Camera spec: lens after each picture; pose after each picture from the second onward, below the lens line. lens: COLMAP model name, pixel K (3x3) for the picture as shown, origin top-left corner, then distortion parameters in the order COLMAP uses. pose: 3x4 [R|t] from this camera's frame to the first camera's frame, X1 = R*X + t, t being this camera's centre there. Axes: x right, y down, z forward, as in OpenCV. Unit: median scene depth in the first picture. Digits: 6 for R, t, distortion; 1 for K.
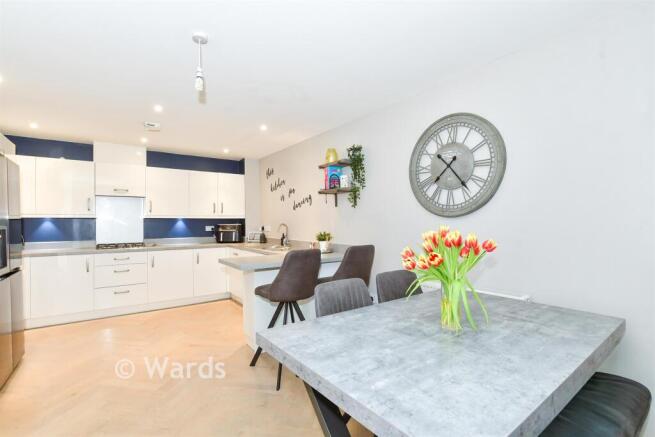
lens RADIAL K [[300.7, 0, 327.7], [0, 300.7, 219.1], [0, 0, 1]] dist [0.000393, 0.000008]
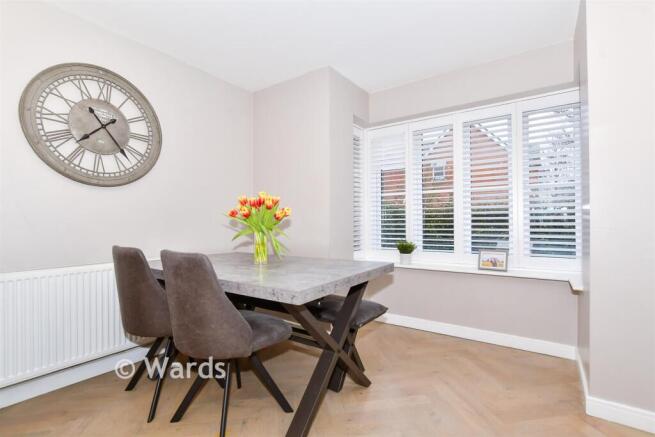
lens RADIAL K [[300.7, 0, 327.0], [0, 300.7, 219.8], [0, 0, 1]] dist [0.000393, 0.000008]
pose [[-0.343236, 0.007768, 0.939217, -0.623666], [0.006935, 0.999960, -0.005736, 0.099213], [-0.939224, 0.004545, -0.343275, 0.693222]]
